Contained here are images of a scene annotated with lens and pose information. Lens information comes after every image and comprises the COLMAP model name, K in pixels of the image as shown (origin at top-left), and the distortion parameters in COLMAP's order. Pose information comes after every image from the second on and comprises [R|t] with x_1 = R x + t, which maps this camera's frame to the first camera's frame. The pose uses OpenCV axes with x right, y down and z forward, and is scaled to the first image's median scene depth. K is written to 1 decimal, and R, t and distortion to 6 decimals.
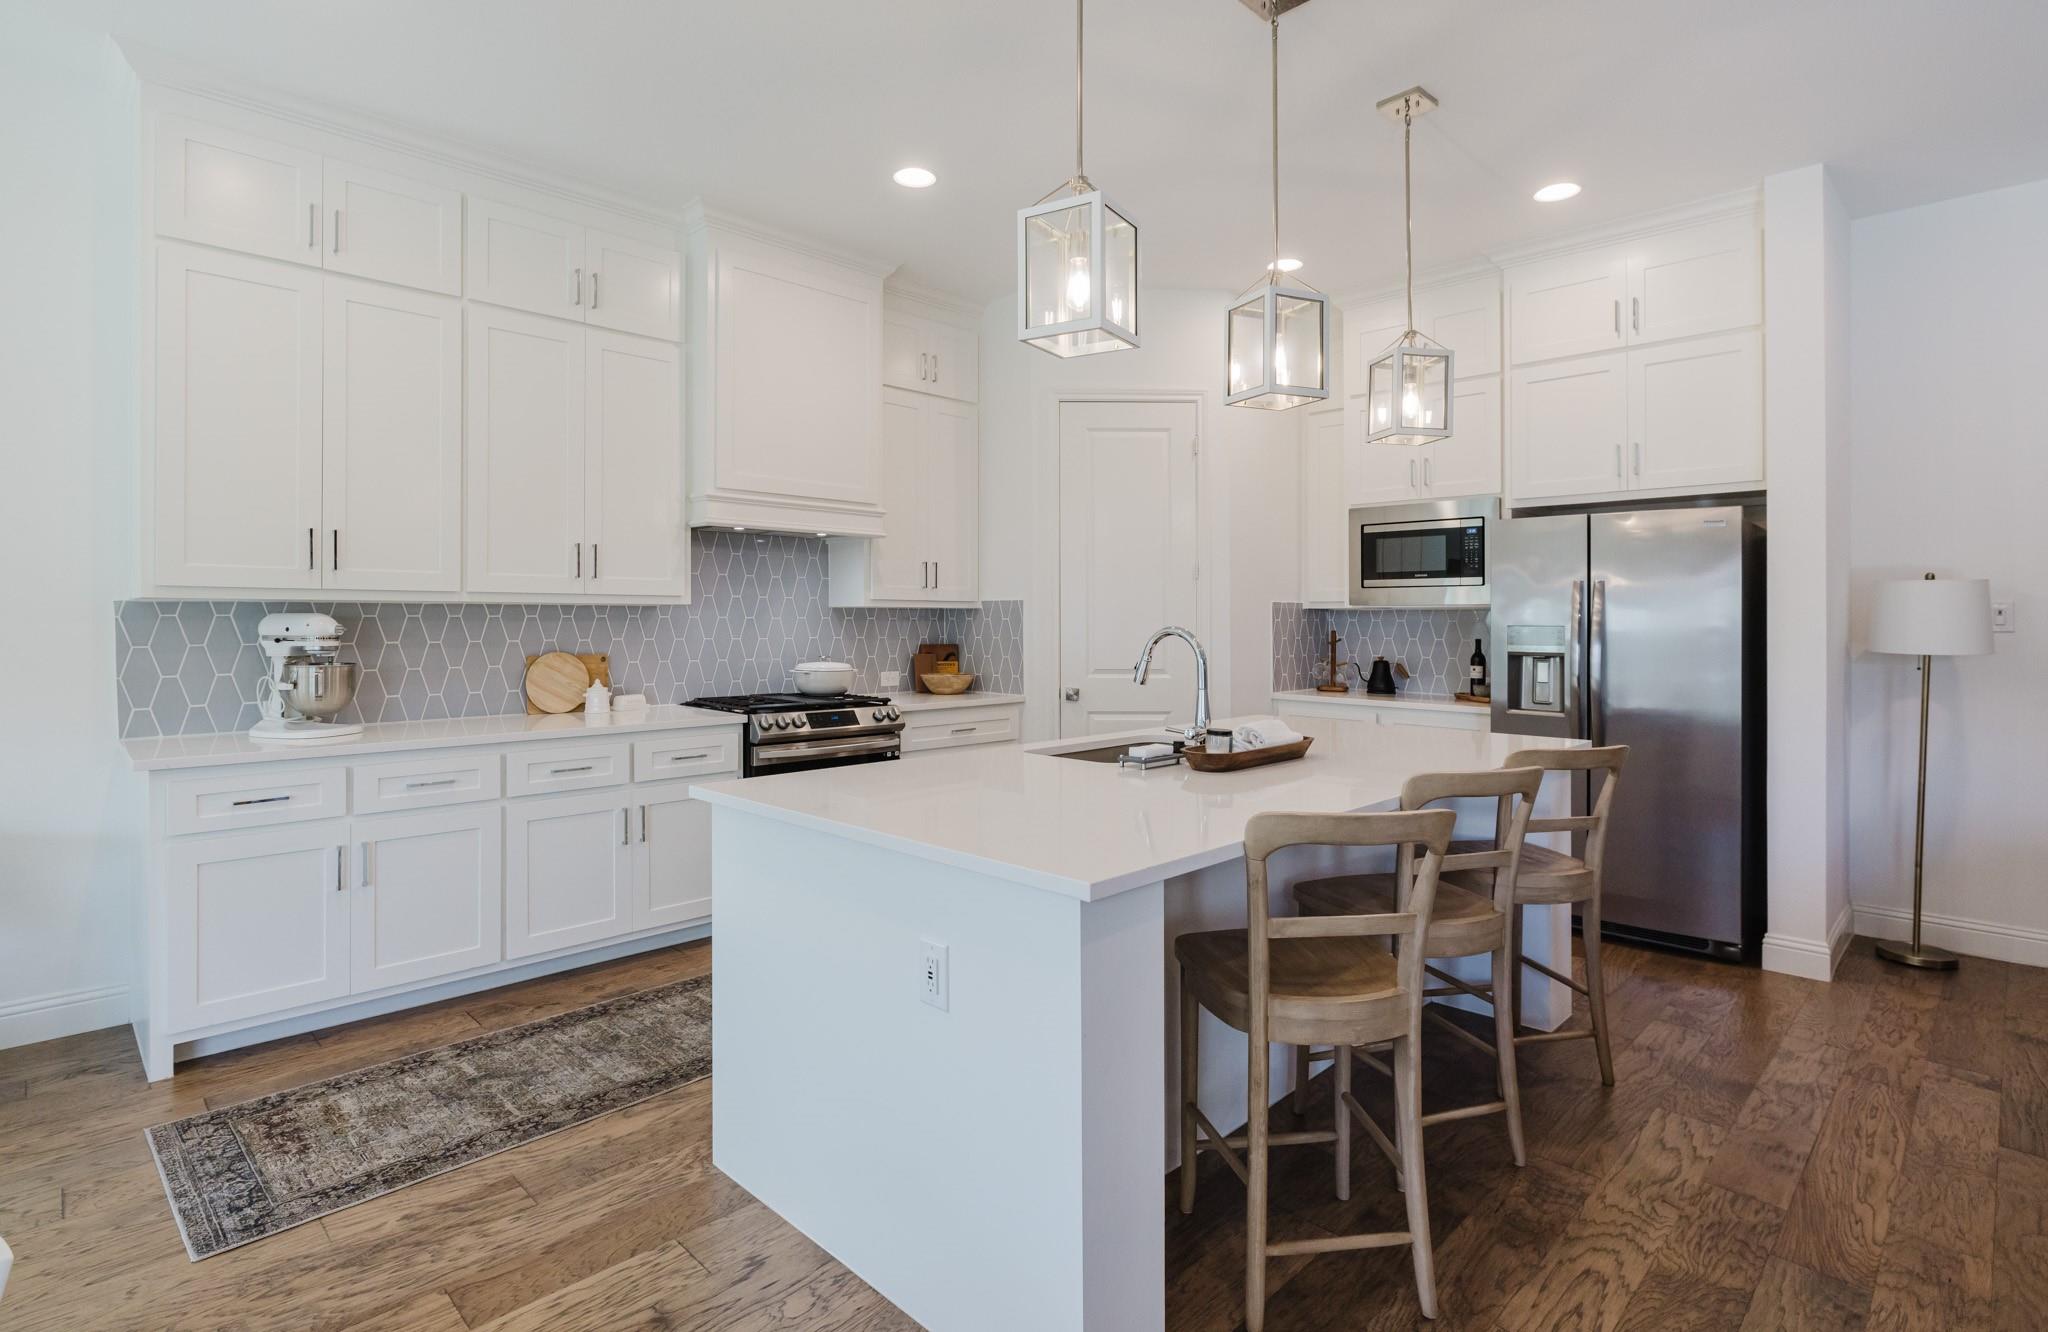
lens RADIAL K [[1030.9, 0, 1024.8], [0, 1030.9, 620.1], [0, 0, 1]] dist [-0.000033, -0.000003]
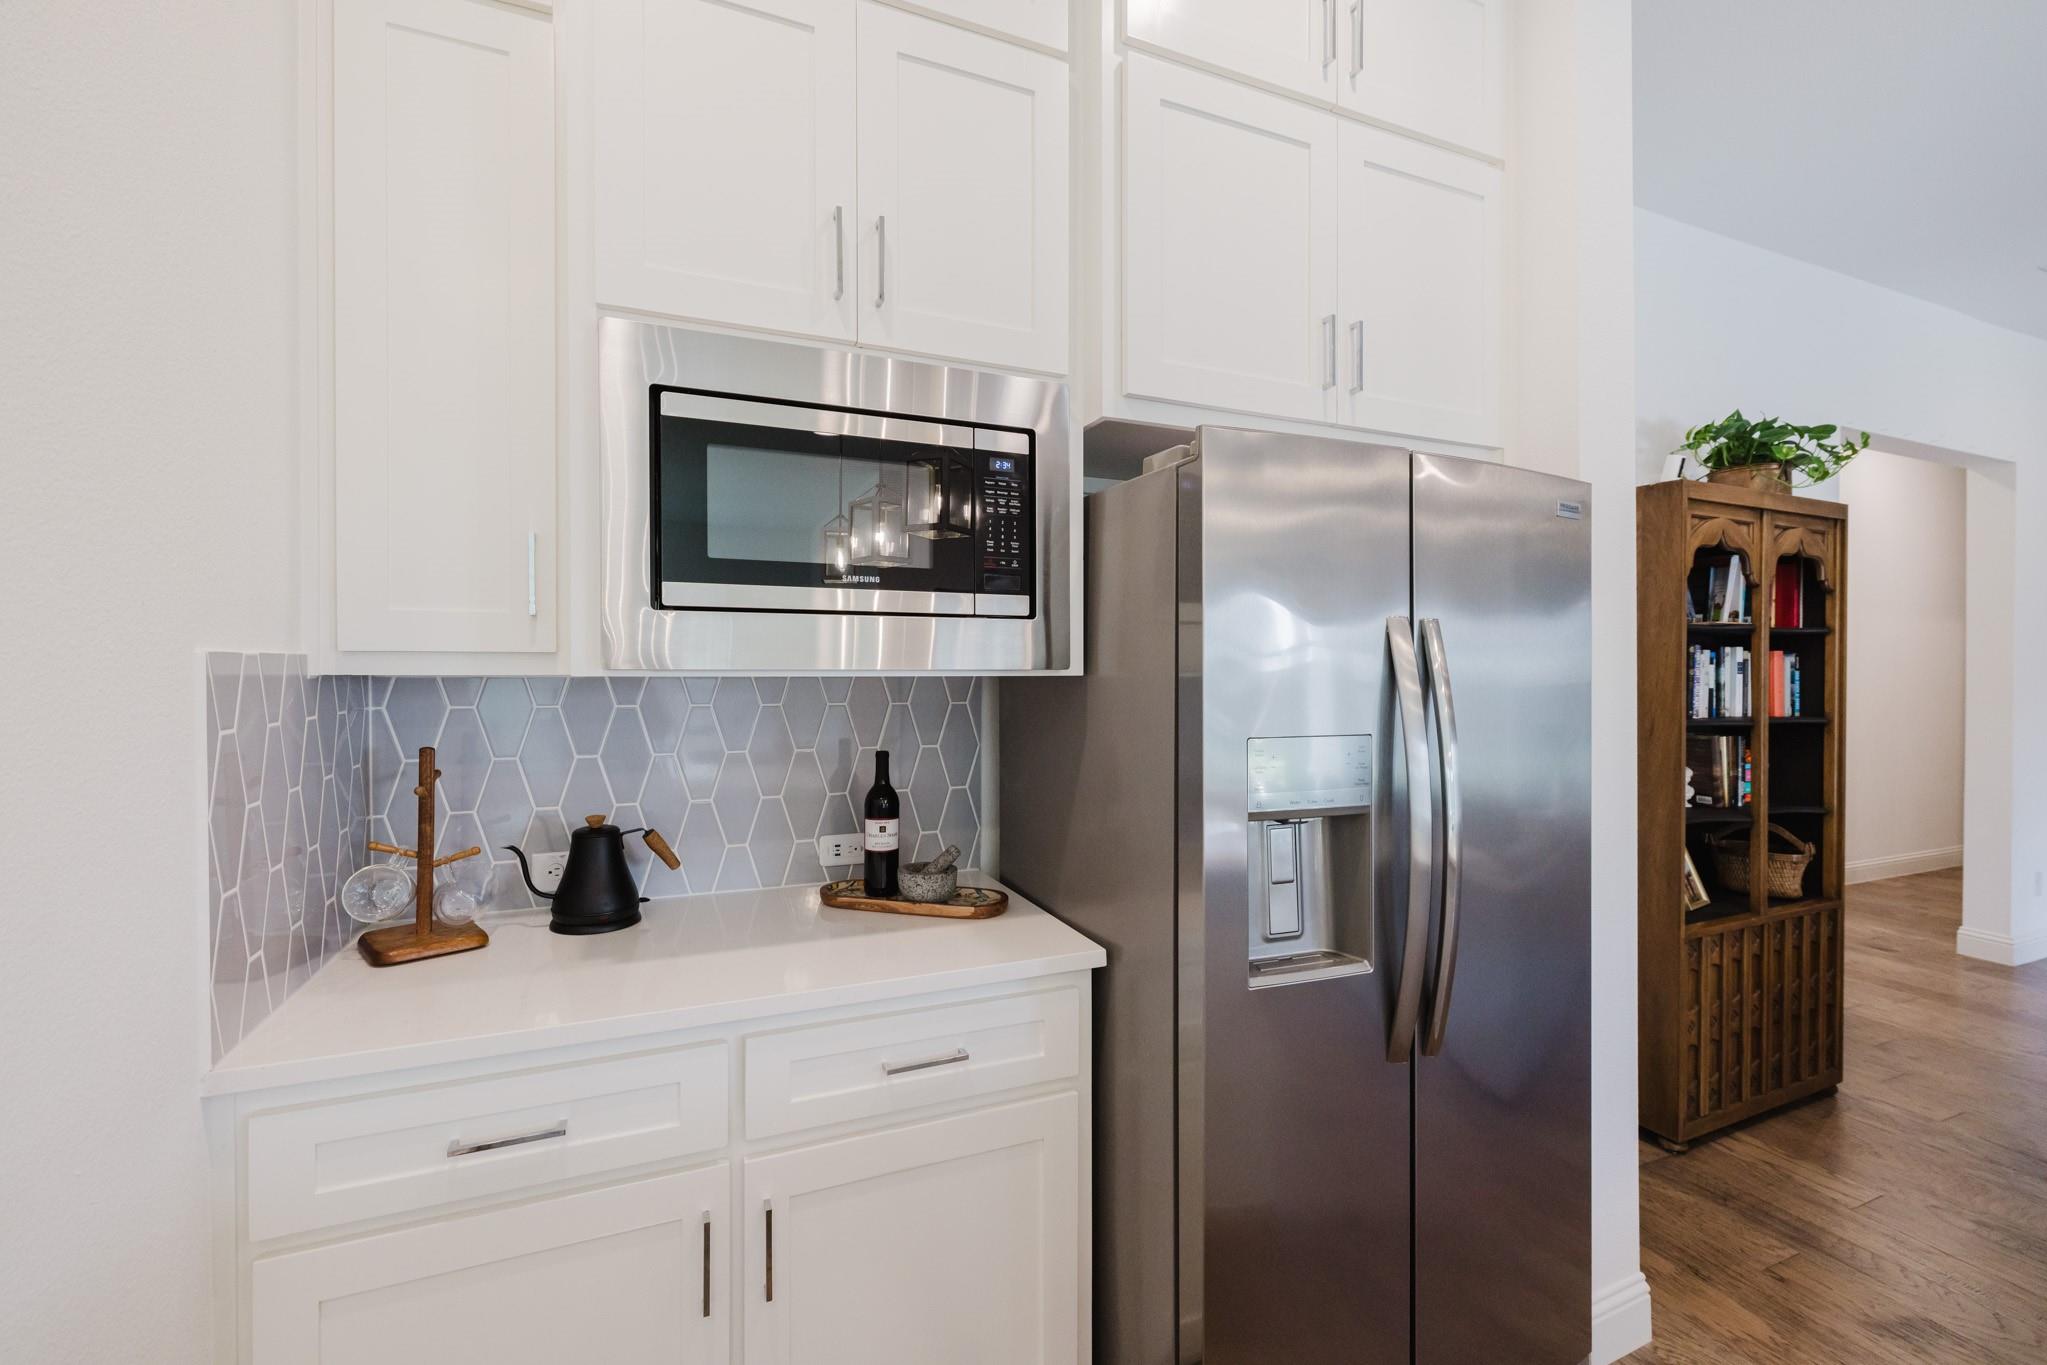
lens RADIAL K [[874.7, 0, 1025.0], [0, 874.7, 668.0], [0, 0, 1]] dist [0.000402, 0.000070]
pose [[0.382770, -0.007372, 0.923814, 0.144381], [-0.002867, 0.999954, 0.009168, -0.017294], [-0.923839, -0.006158, 0.382732, 0.813985]]
